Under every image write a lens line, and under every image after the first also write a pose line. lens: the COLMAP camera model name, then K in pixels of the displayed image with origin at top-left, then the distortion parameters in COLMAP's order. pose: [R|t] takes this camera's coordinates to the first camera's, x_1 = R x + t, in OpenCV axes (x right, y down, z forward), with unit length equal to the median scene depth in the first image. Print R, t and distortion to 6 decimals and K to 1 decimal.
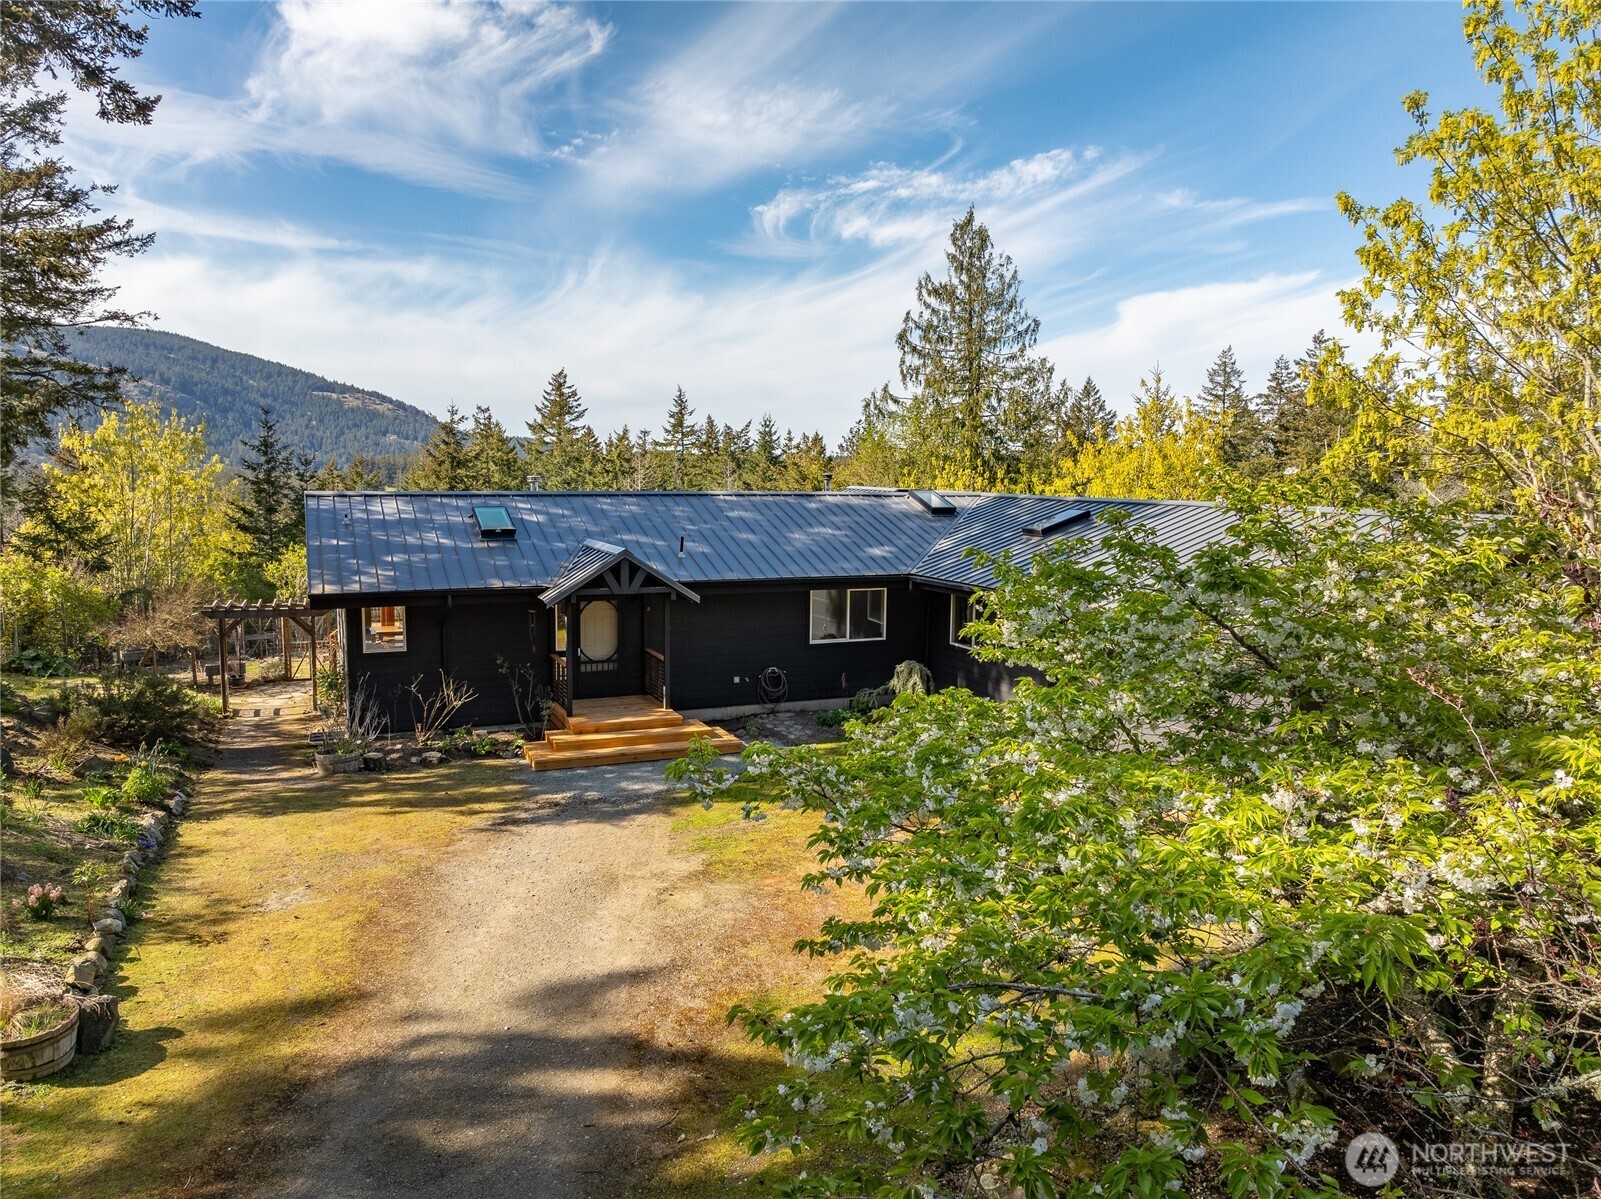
lens RADIAL K [[1142.1, 0, 800.5], [0, 1142.1, 599.5], [0, 0, 1]] dist [-0.031144, -0.004910]
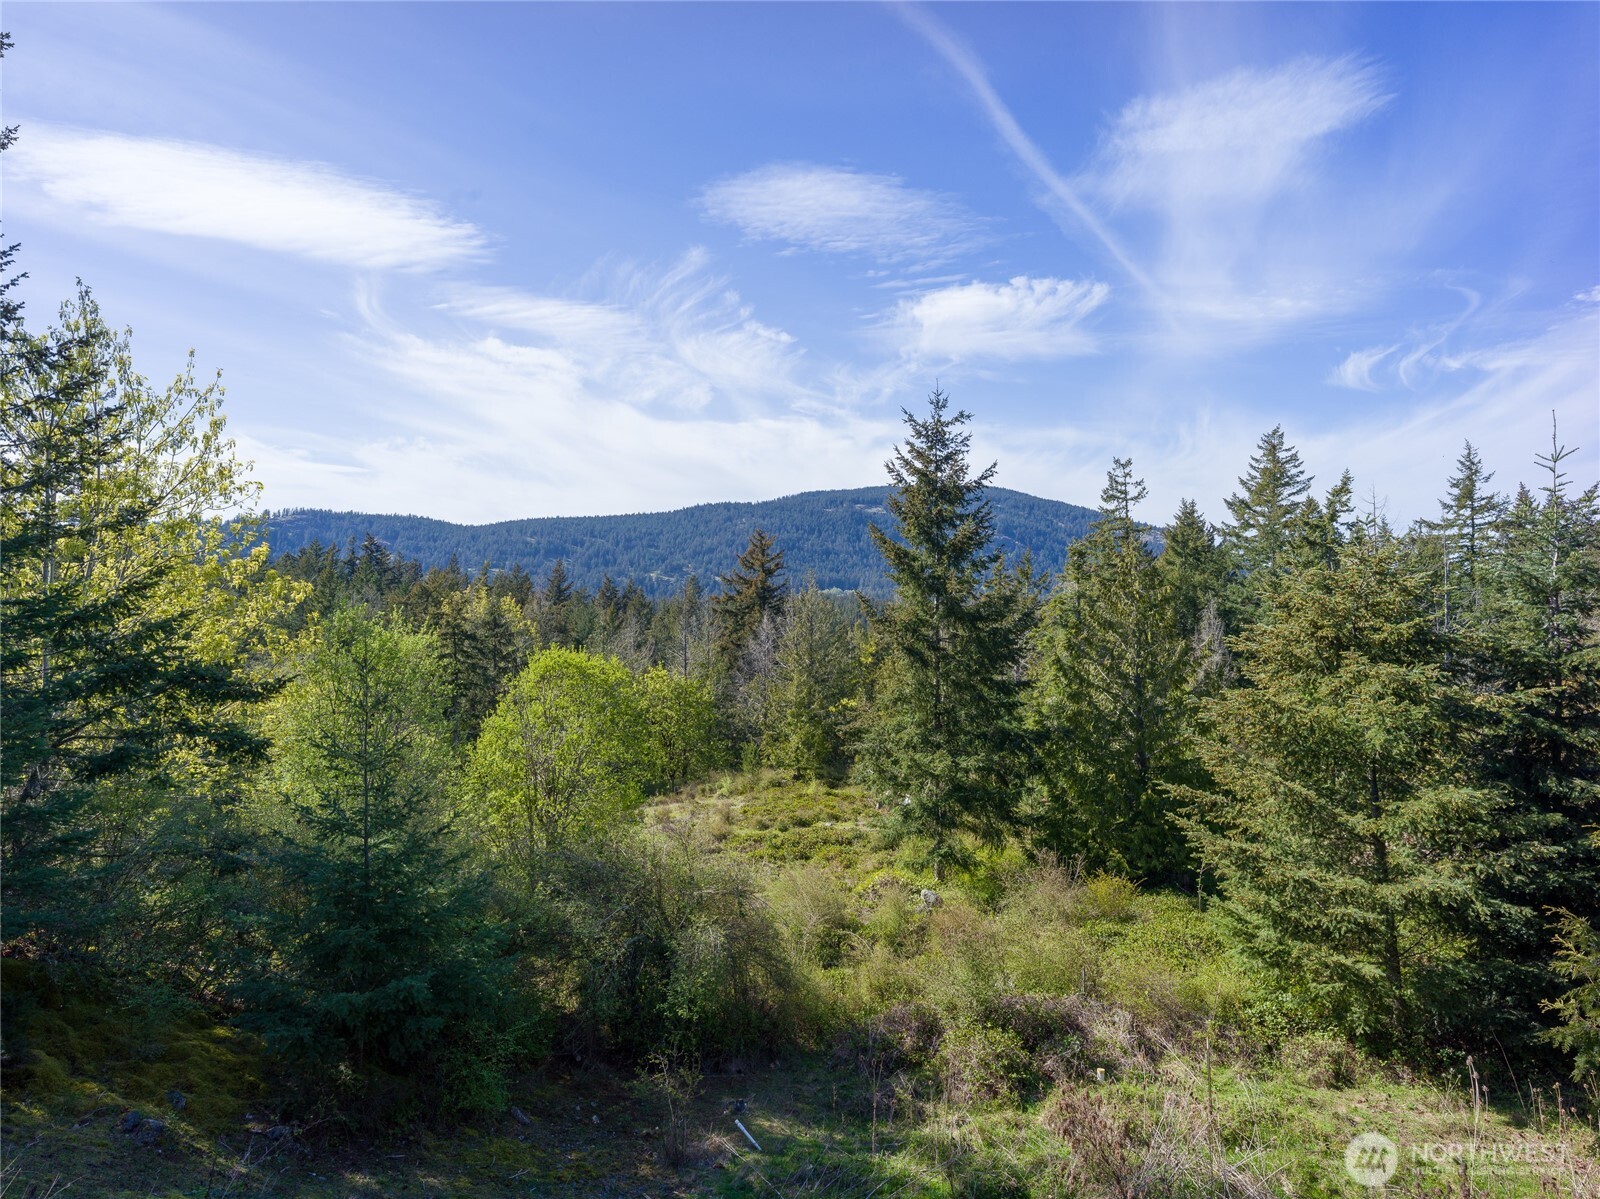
lens RADIAL K [[1043.7, 0, 800.0], [0, 1043.7, 599.5], [0, 0, 1]] dist [0.003339, 0.000918]
pose [[0.768948, -0.004952, -0.639292, -0.040817], [-0.067305, 0.993786, -0.088652, -0.026354], [0.635758, 0.111196, 0.763837, 0.848568]]
